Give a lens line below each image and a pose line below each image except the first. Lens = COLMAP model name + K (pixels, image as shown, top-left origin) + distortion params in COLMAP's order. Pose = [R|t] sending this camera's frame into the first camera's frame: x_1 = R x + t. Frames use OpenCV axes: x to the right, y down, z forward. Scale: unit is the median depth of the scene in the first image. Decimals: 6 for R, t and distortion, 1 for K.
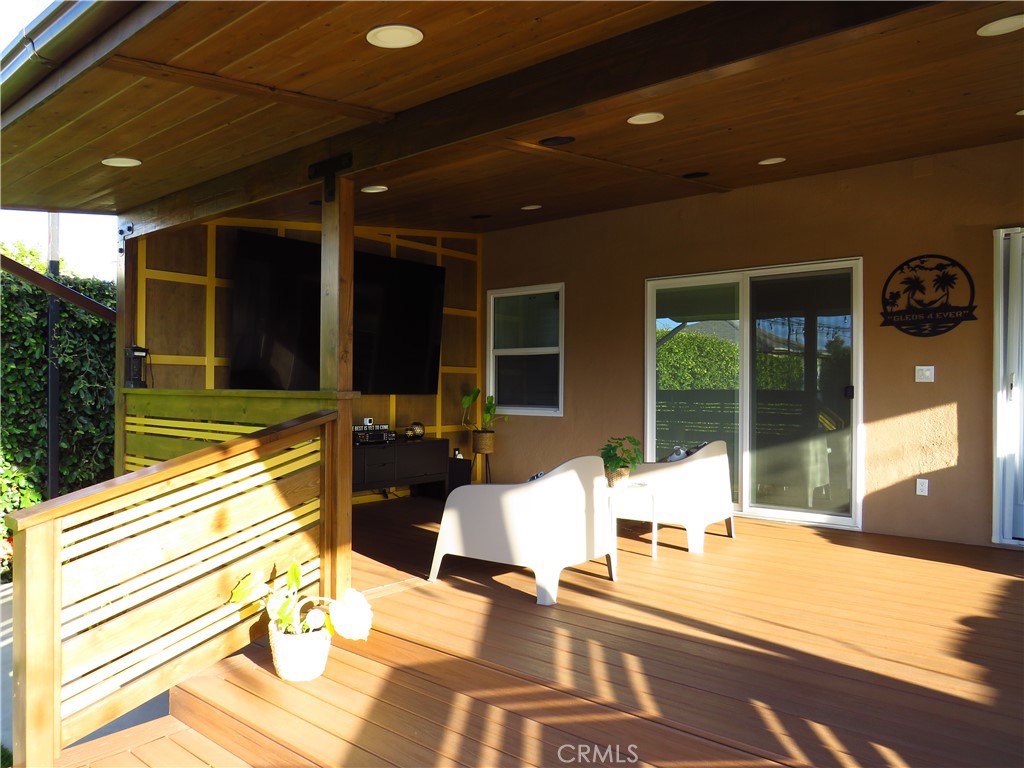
lens RADIAL K [[722.6, 0, 509.6], [0, 722.6, 385.5], [0, 0, 1]] dist [-0.032880, 0.015393]
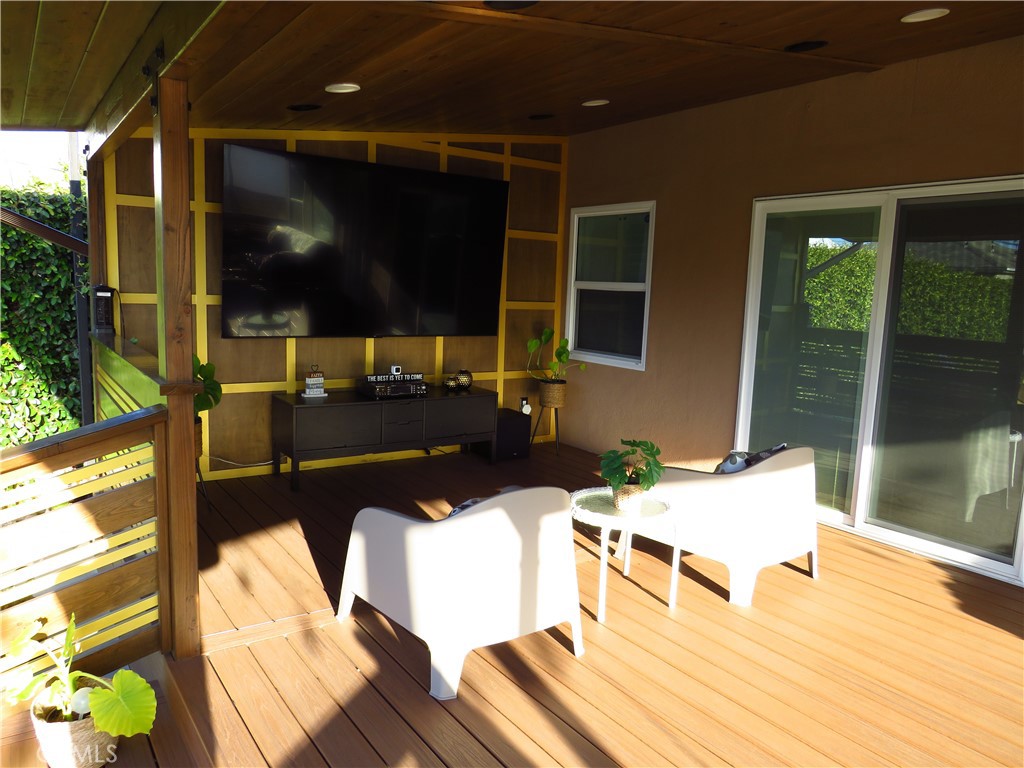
lens RADIAL K [[722.6, 0, 512.5], [0, 722.6, 383.5], [0, 0, 1]] dist [-0.032880, 0.015393]
pose [[0.964278, 0.065251, -0.256732, 0.148057], [-0.030266, 0.989979, 0.137936, -0.053036], [0.263159, -0.125238, 0.956589, 0.203877]]
